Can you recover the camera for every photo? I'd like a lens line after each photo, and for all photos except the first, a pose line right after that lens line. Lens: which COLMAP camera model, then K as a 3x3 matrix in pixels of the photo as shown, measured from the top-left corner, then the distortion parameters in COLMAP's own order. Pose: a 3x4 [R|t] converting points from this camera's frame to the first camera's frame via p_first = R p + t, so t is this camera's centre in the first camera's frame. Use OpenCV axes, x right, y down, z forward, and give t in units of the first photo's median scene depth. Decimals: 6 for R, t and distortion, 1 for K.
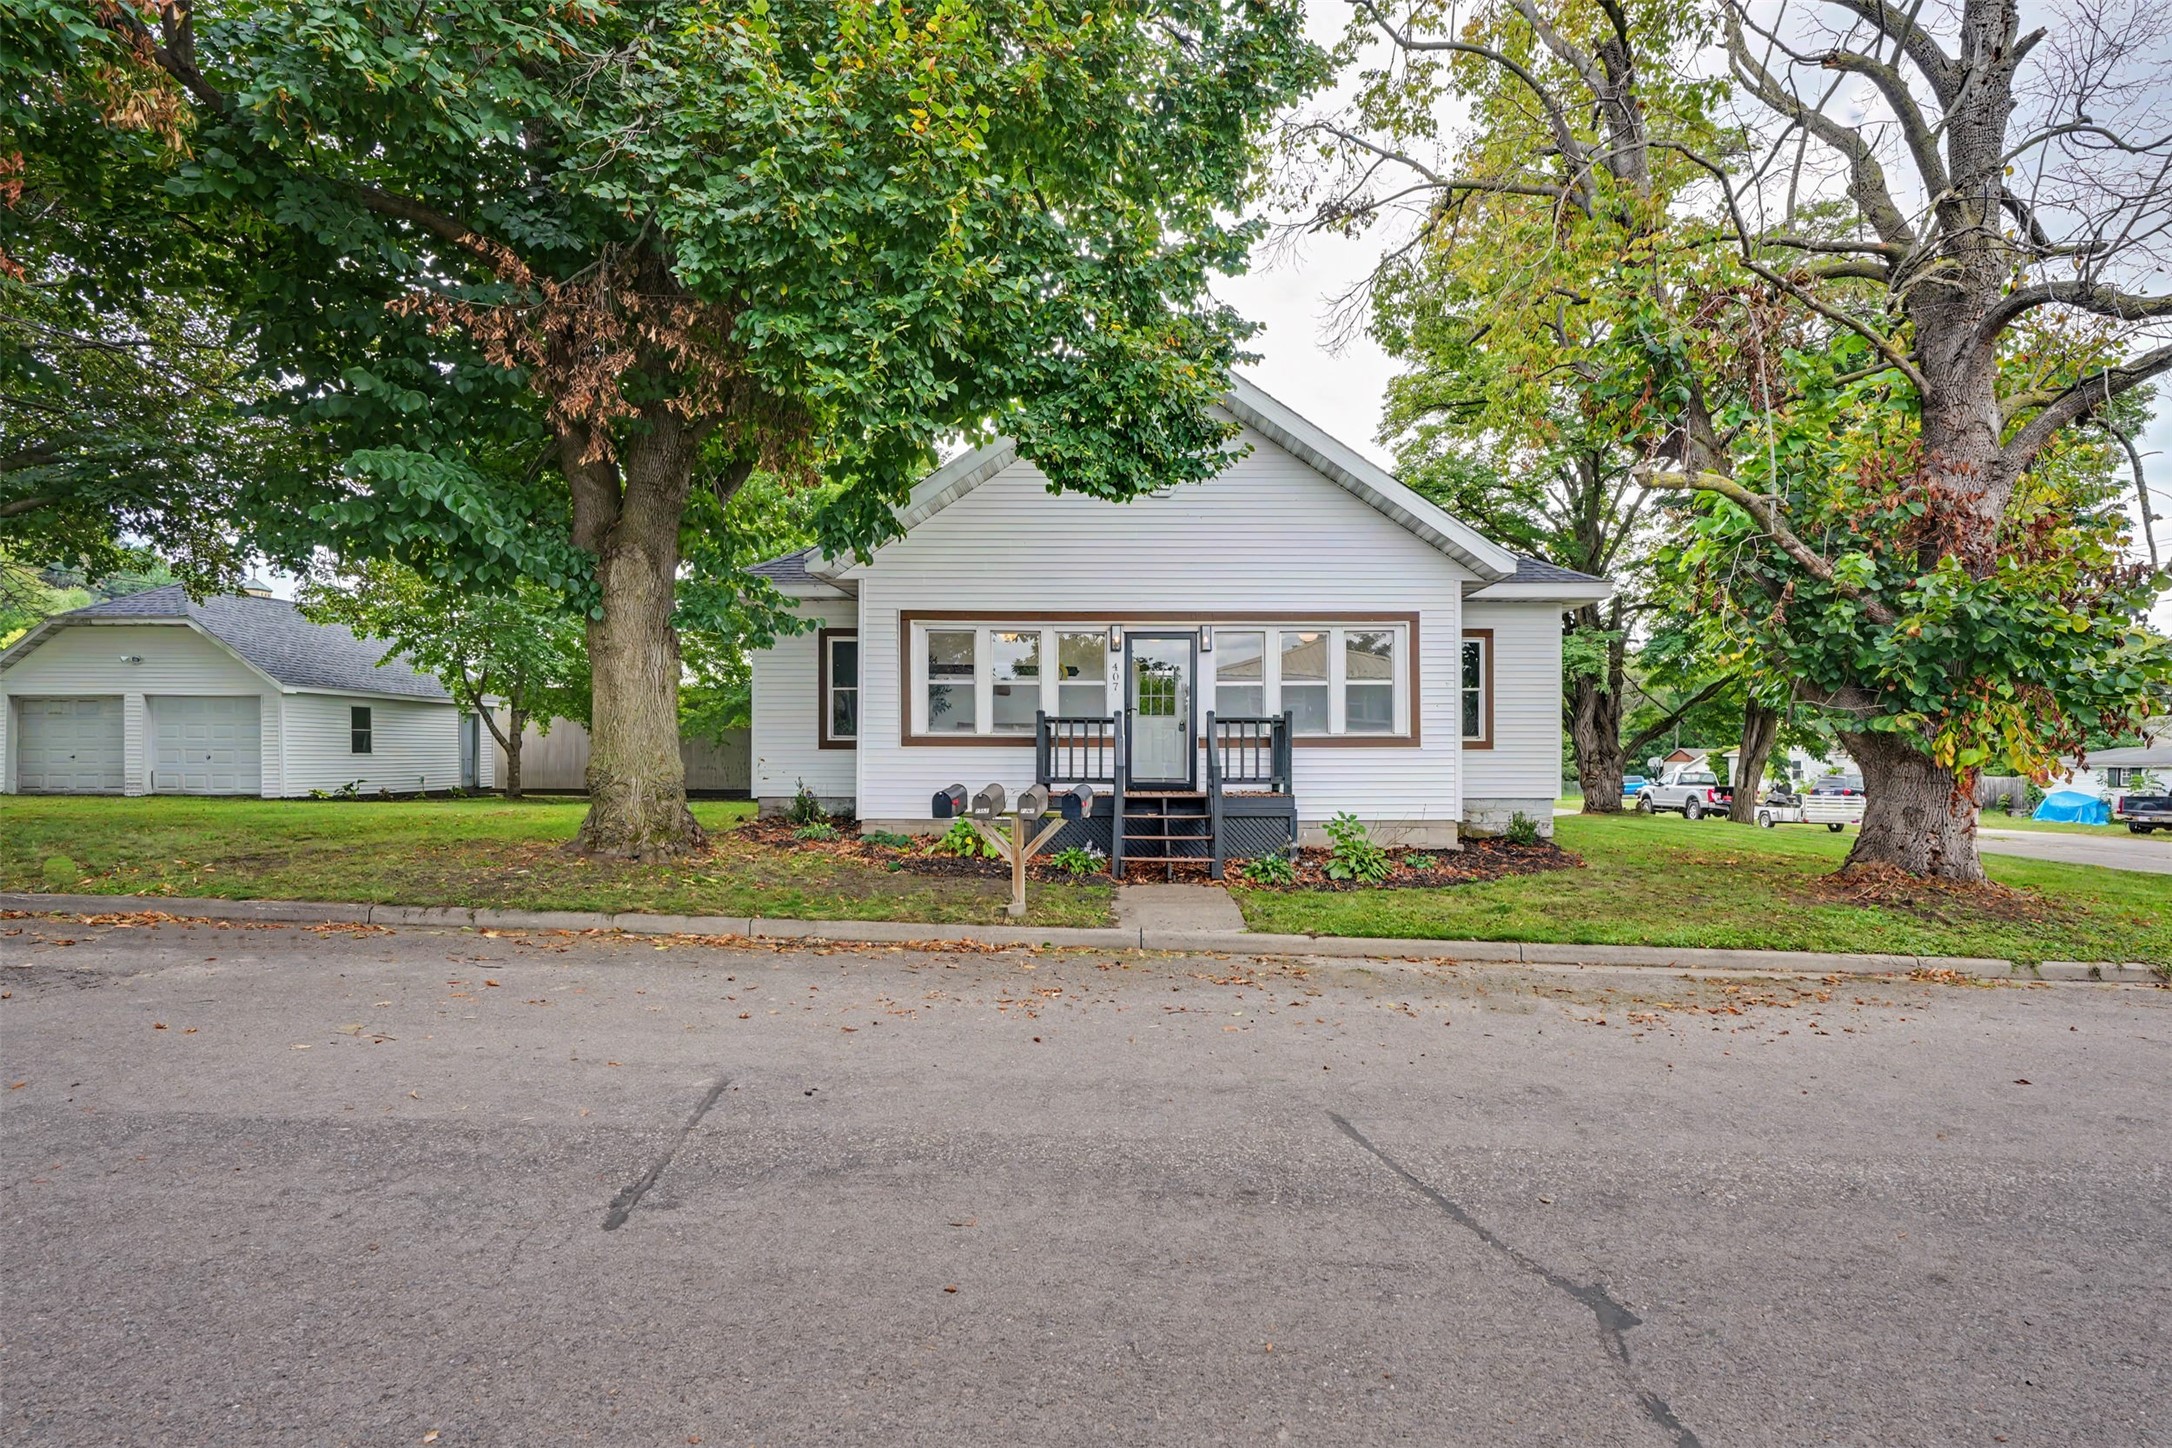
lens RADIAL K [[979.7, 0, 1080.4], [0, 979.7, 739.9], [0, 0, 1]] dist [-0.021629, 0.000401]
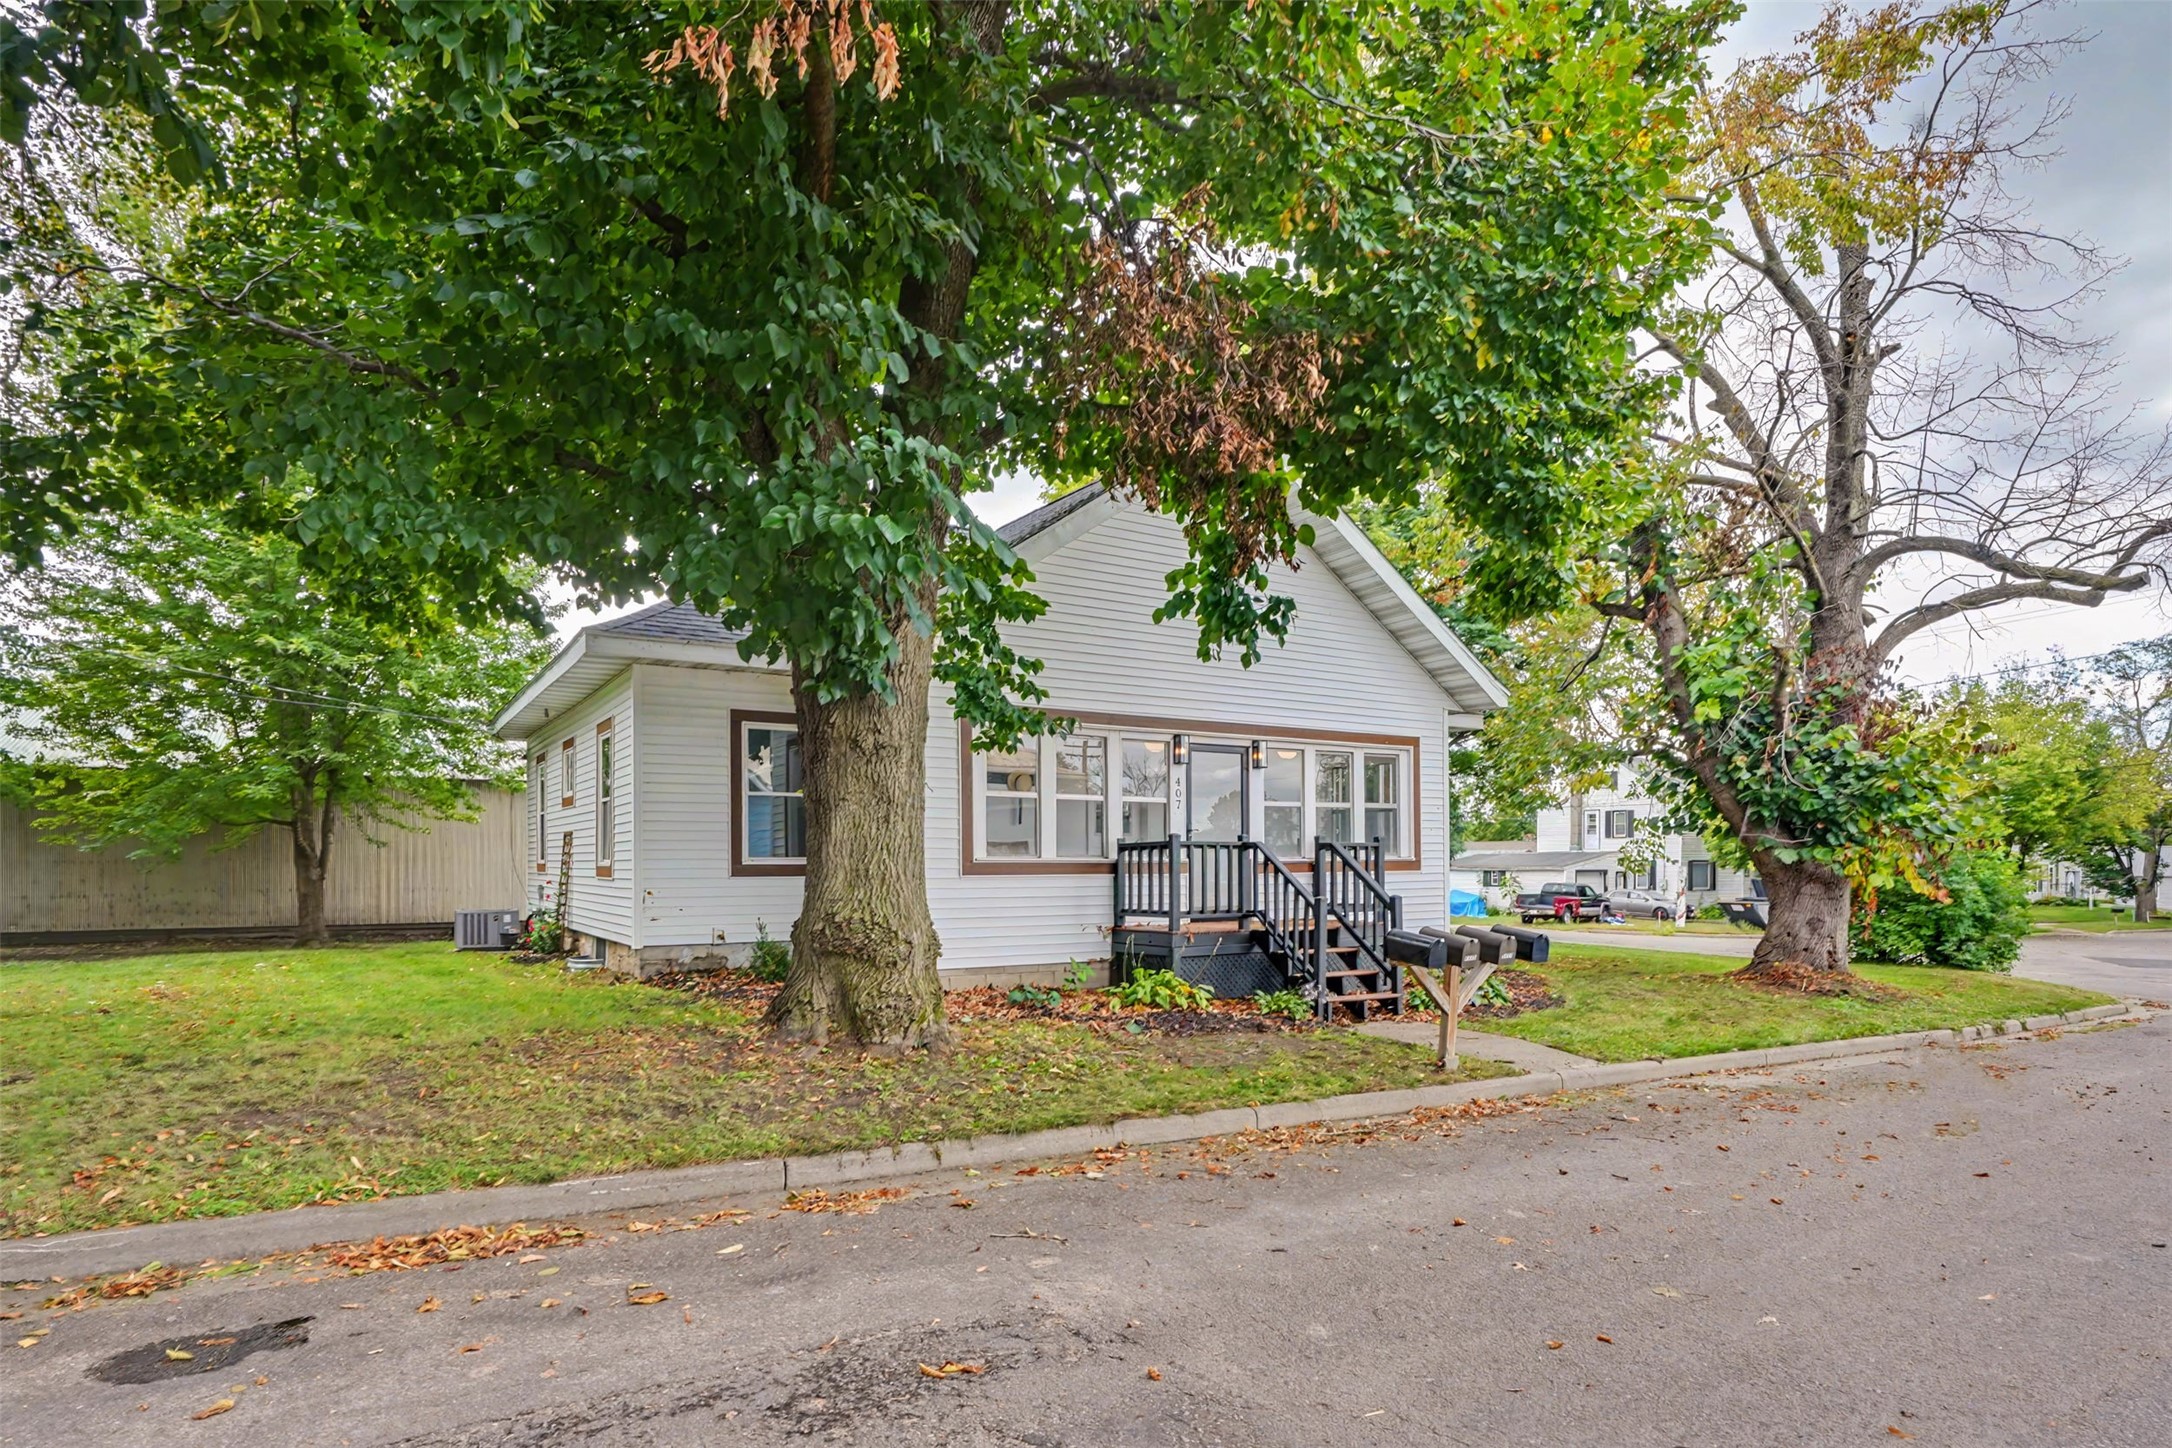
lens RADIAL K [[1166.9, 0, 1089.8], [0, 1166.9, 861.9], [0, 0, 1]] dist [-0.005667, 0.000969]
pose [[0.819466, -0.006355, 0.573092, -0.638356], [0.004808, 0.999980, 0.004213, -0.007904], [-0.573107, -0.000697, 0.819480, 0.197093]]
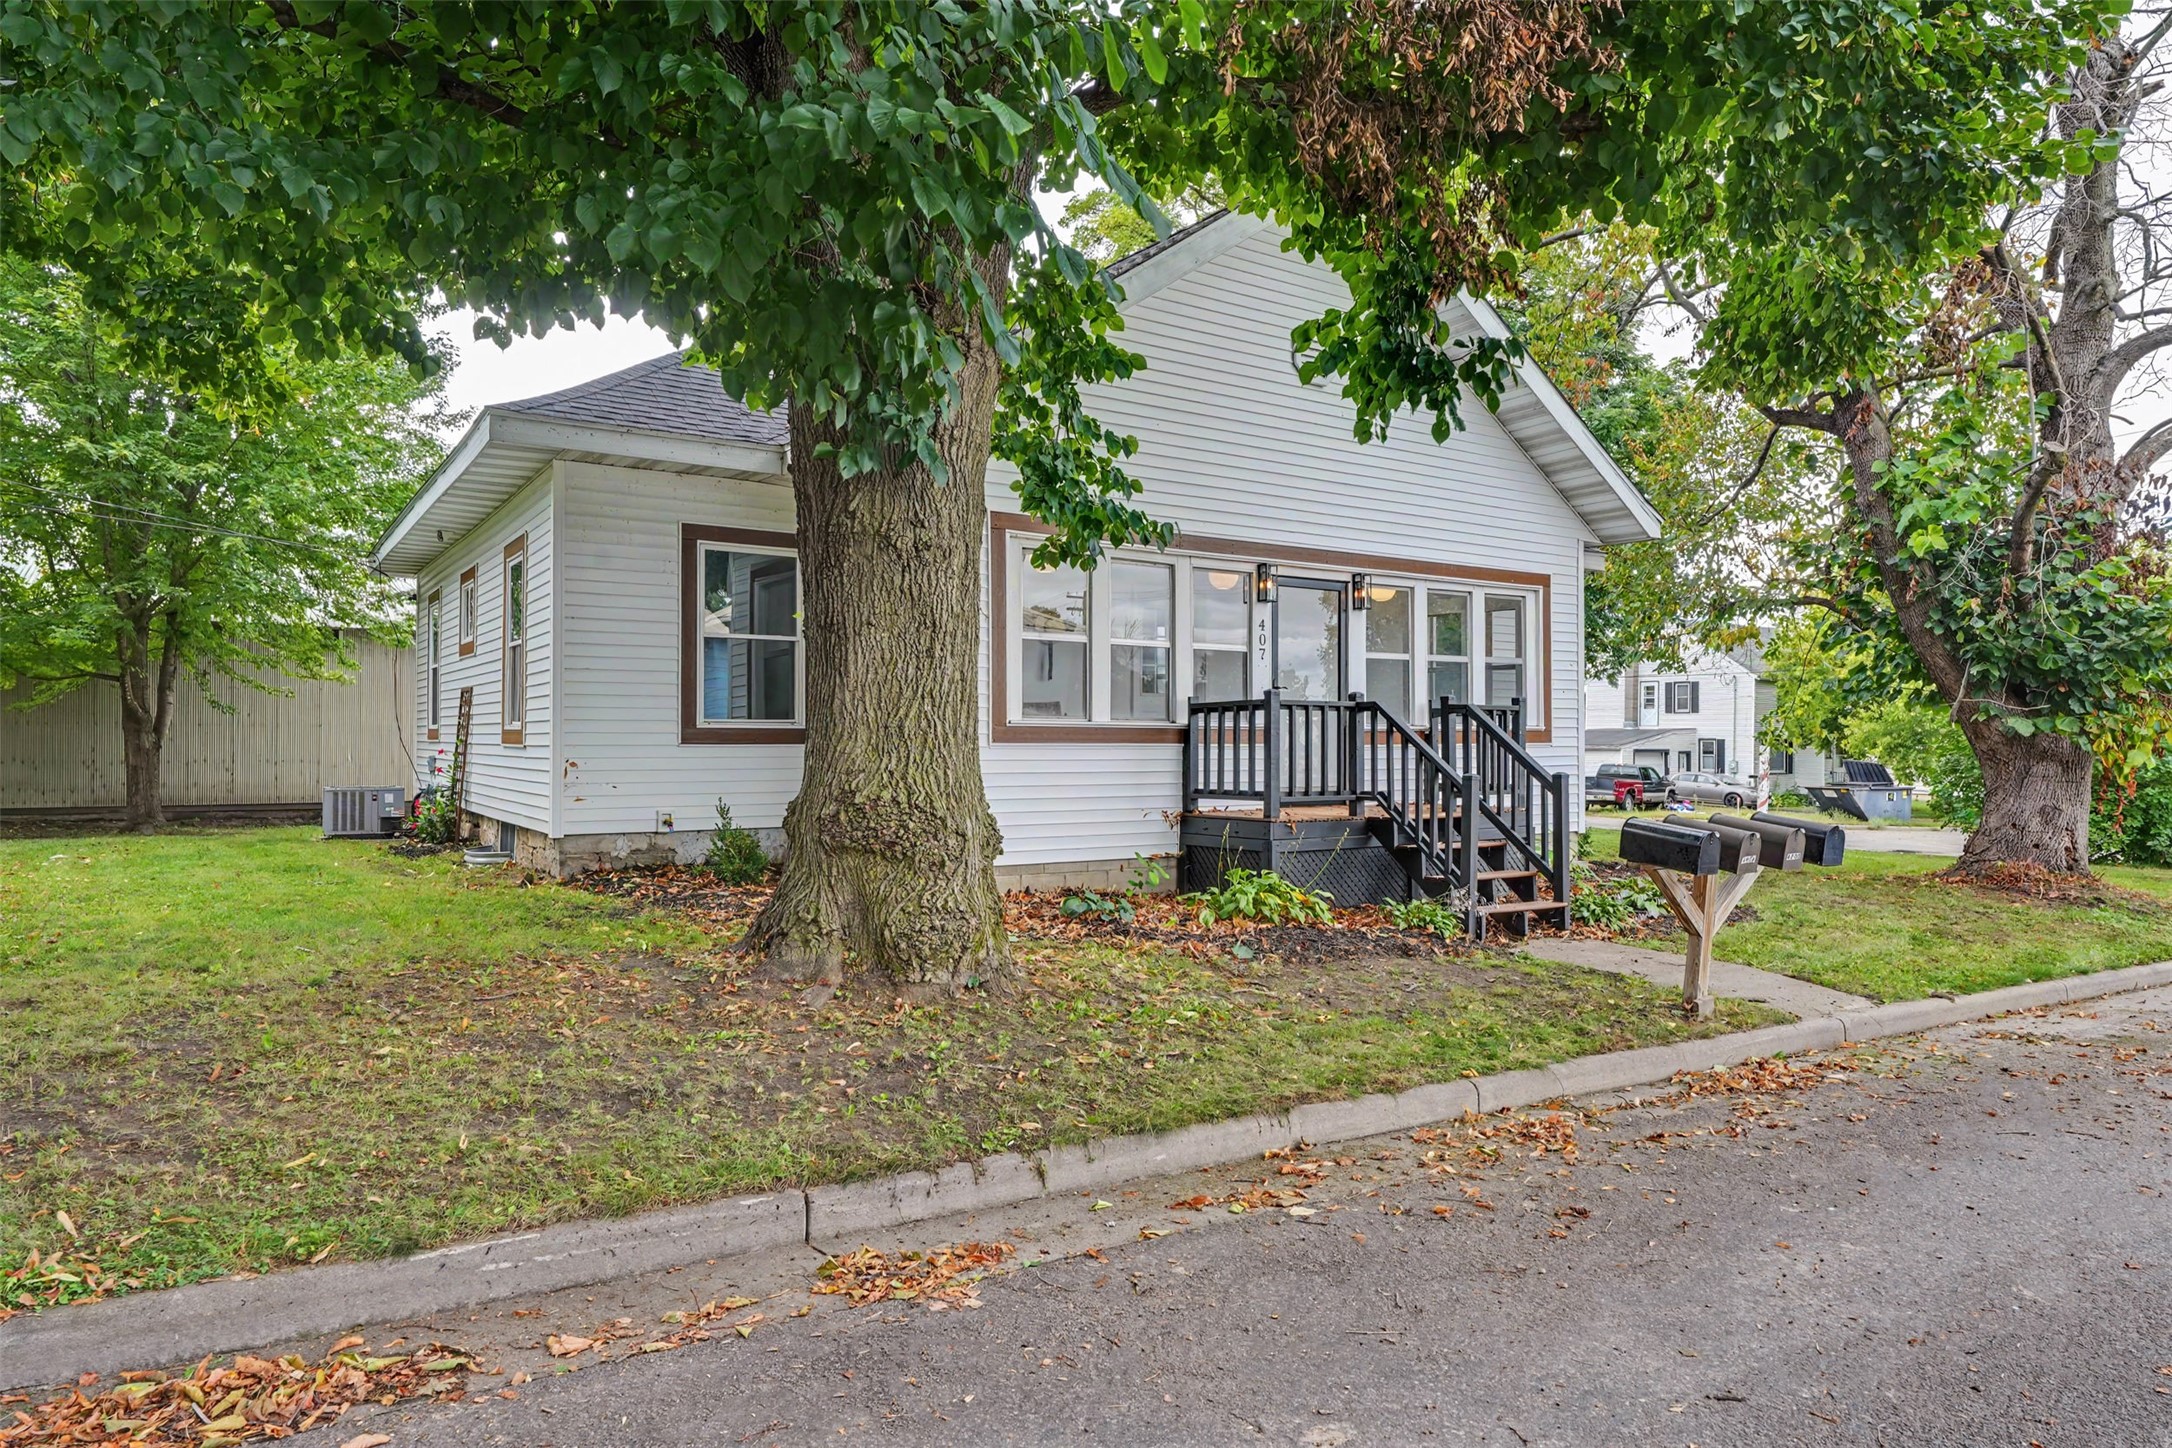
lens RADIAL K [[1298.8, 0, 1079.7], [0, 1298.8, 730.4], [0, 0, 1]] dist [0.007291, -0.003495]
pose [[0.809974, 0.002624, 0.586460, -0.603461], [-0.001160, 0.999995, -0.002873, 0.000910], [-0.586465, 0.001647, 0.809973, 0.355984]]
